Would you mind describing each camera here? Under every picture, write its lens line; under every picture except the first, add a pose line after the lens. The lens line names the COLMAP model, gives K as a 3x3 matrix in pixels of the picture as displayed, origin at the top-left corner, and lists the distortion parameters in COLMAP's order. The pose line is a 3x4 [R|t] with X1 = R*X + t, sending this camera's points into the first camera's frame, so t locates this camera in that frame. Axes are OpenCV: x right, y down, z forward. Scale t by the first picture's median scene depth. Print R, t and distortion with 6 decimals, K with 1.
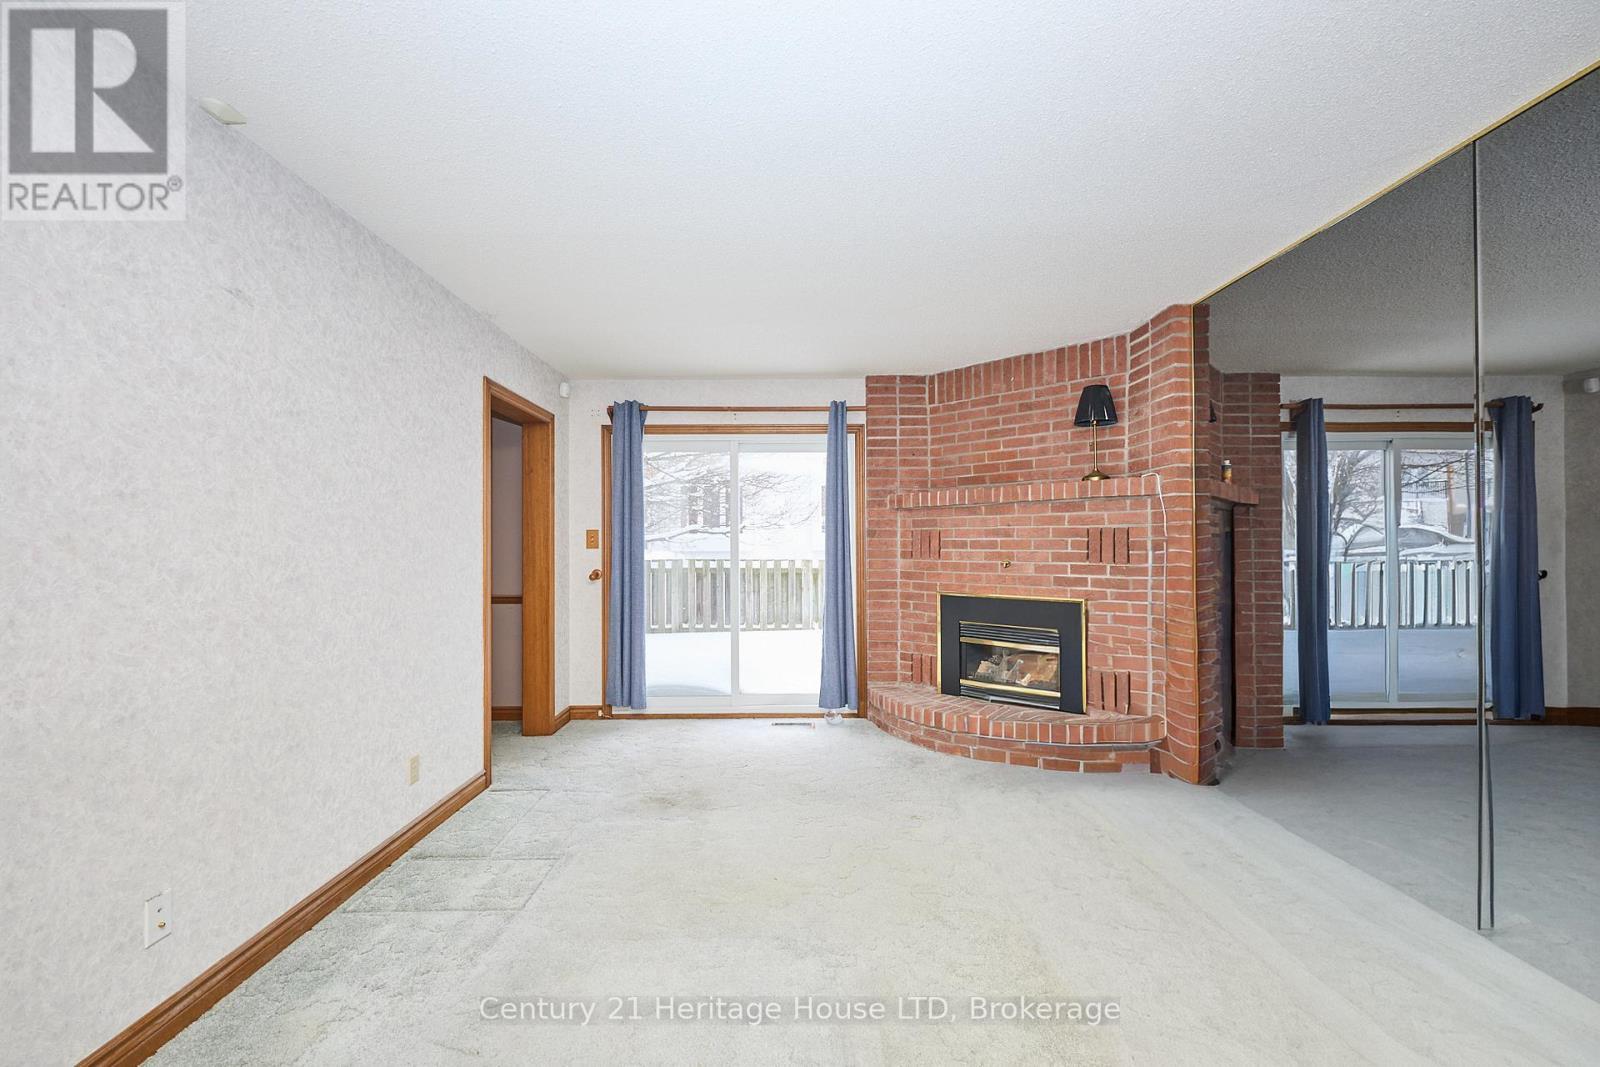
lens RADIAL K [[663.1, 0, 796.1], [0, 663.1, 542.7], [0, 0, 1]] dist [-0.003842, 0.000305]
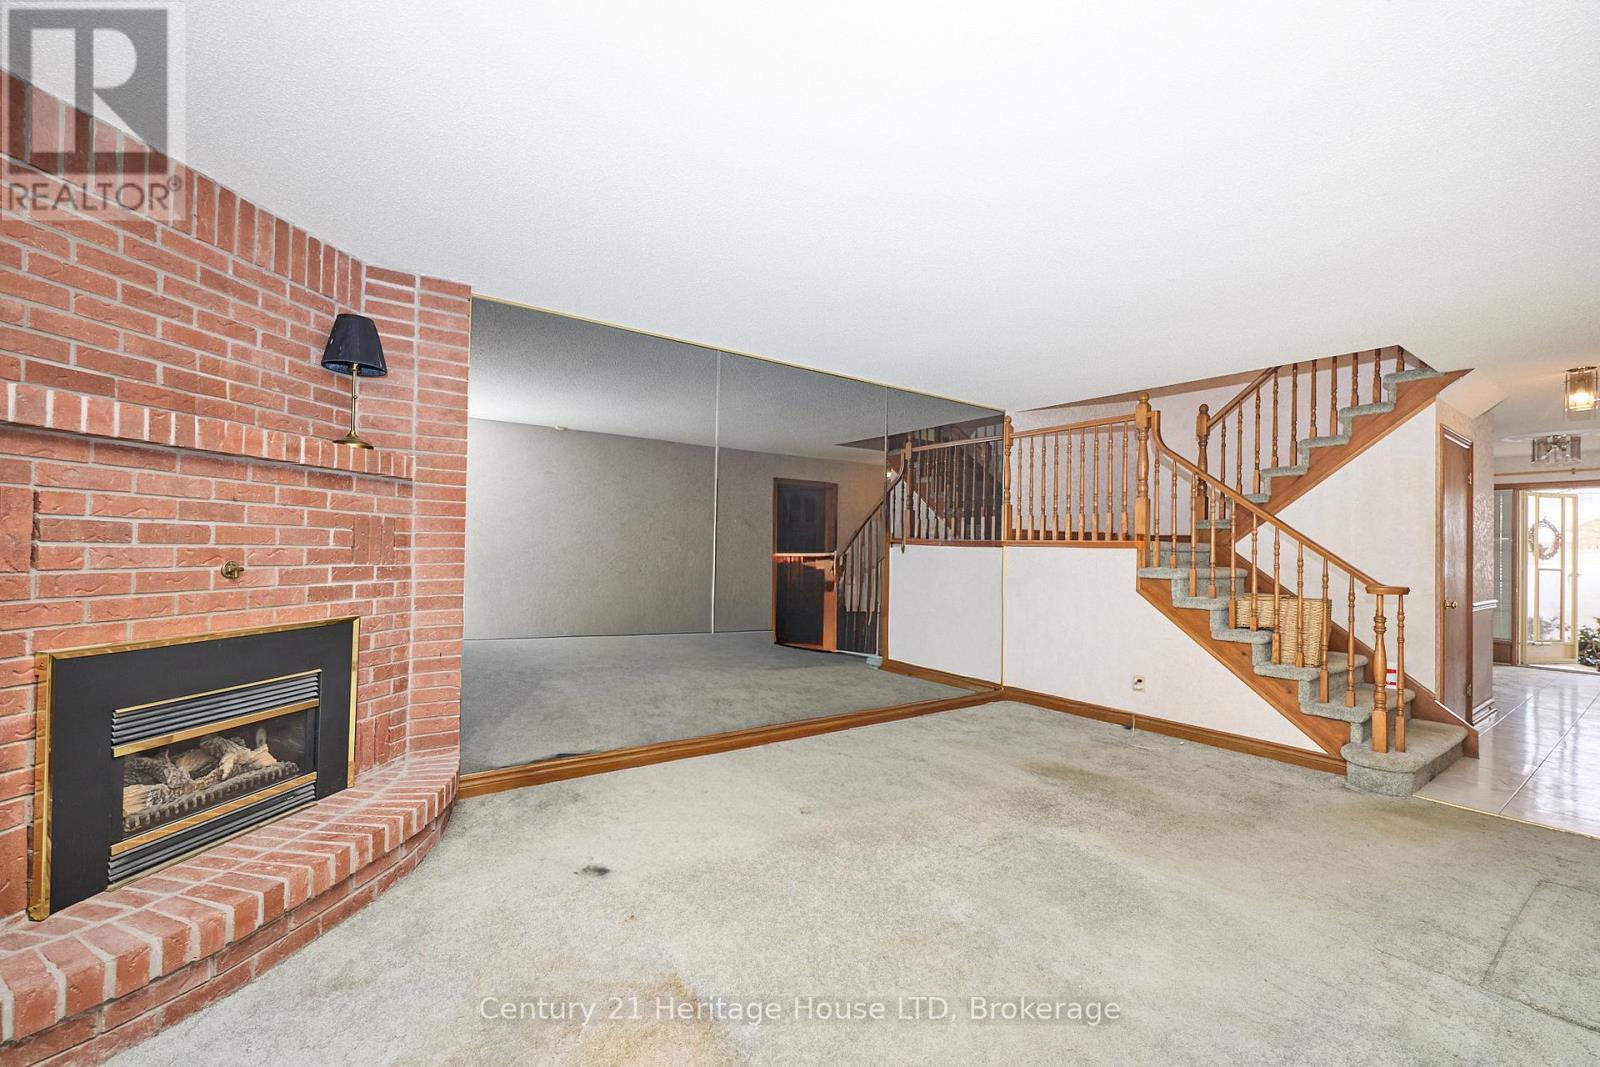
lens RADIAL K [[663.1, 0, 803.1], [0, 663.1, 540.6], [0, 0, 1]] dist [-0.003842, 0.000305]
pose [[-0.589336, 0.003675, 0.807880, -0.354536], [-0.015147, 0.999764, -0.015598, 0.007805], [-0.807746, -0.021429, -0.589141, 0.879512]]
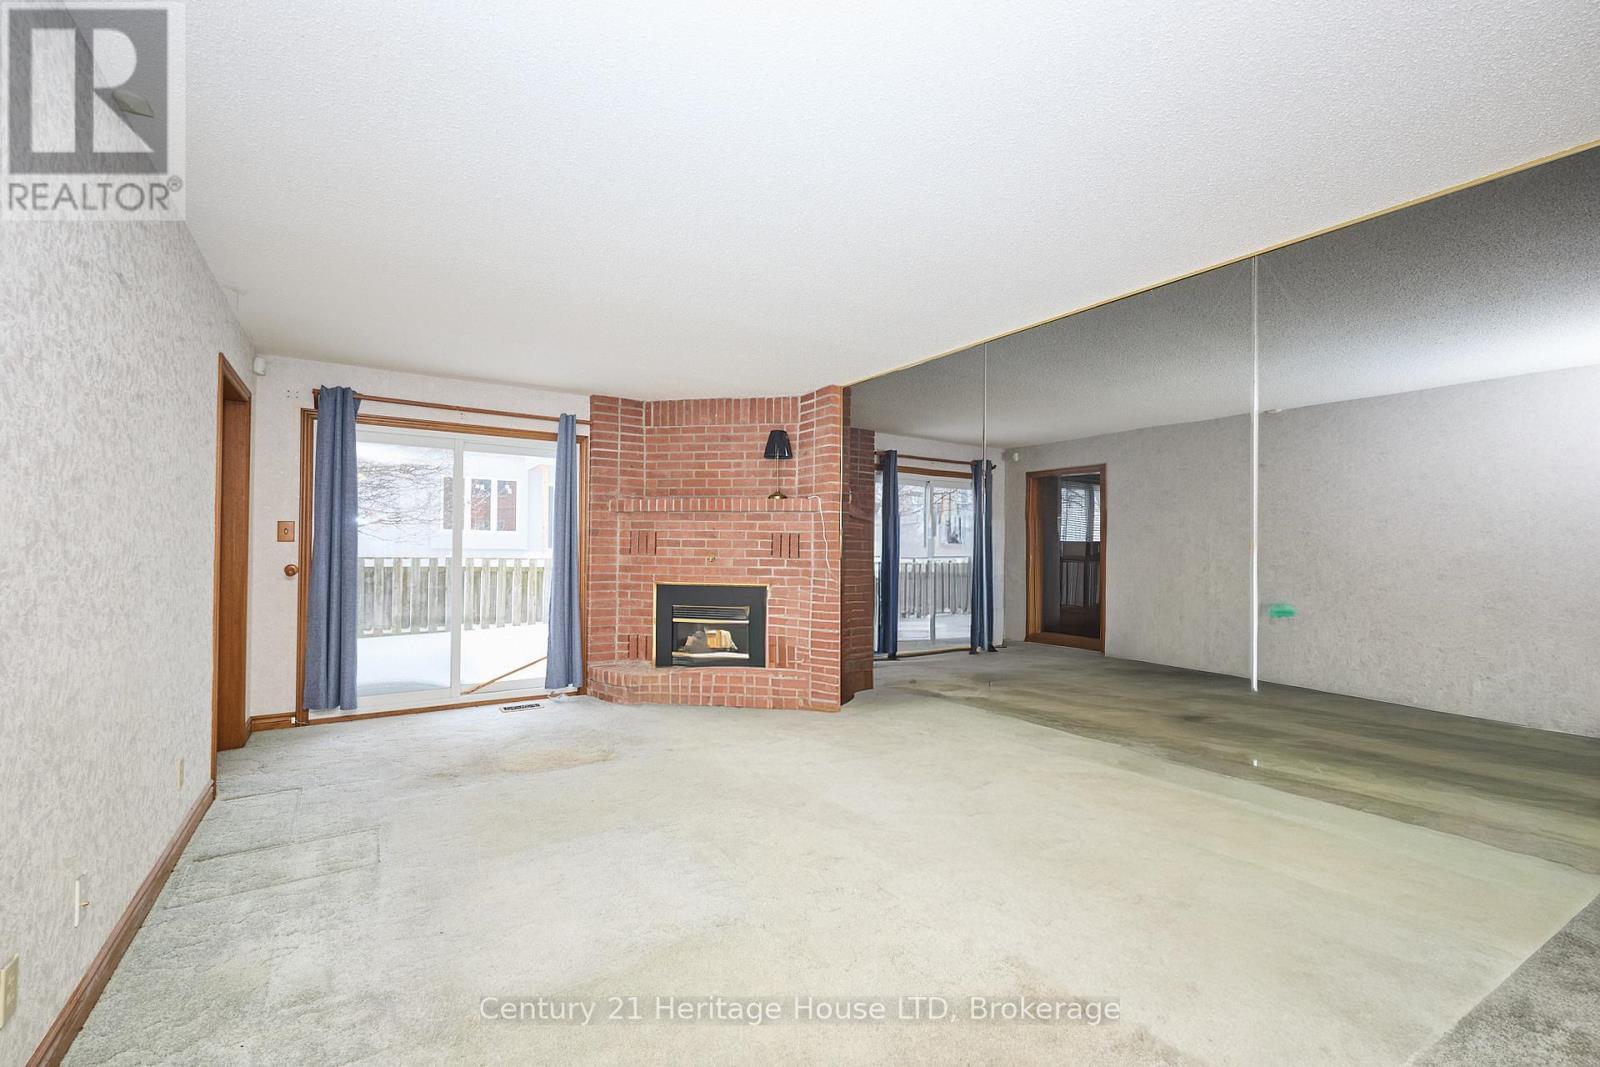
lens RADIAL K [[663.1, 0, 800.1], [0, 663.1, 542.3], [0, 0, 1]] dist [-0.003842, 0.000305]
pose [[0.840416, 0.016339, 0.541695, -0.222042], [-0.015846, 0.999859, -0.005575, 0.003969], [-0.541709, -0.003898, 0.840557, -0.165770]]
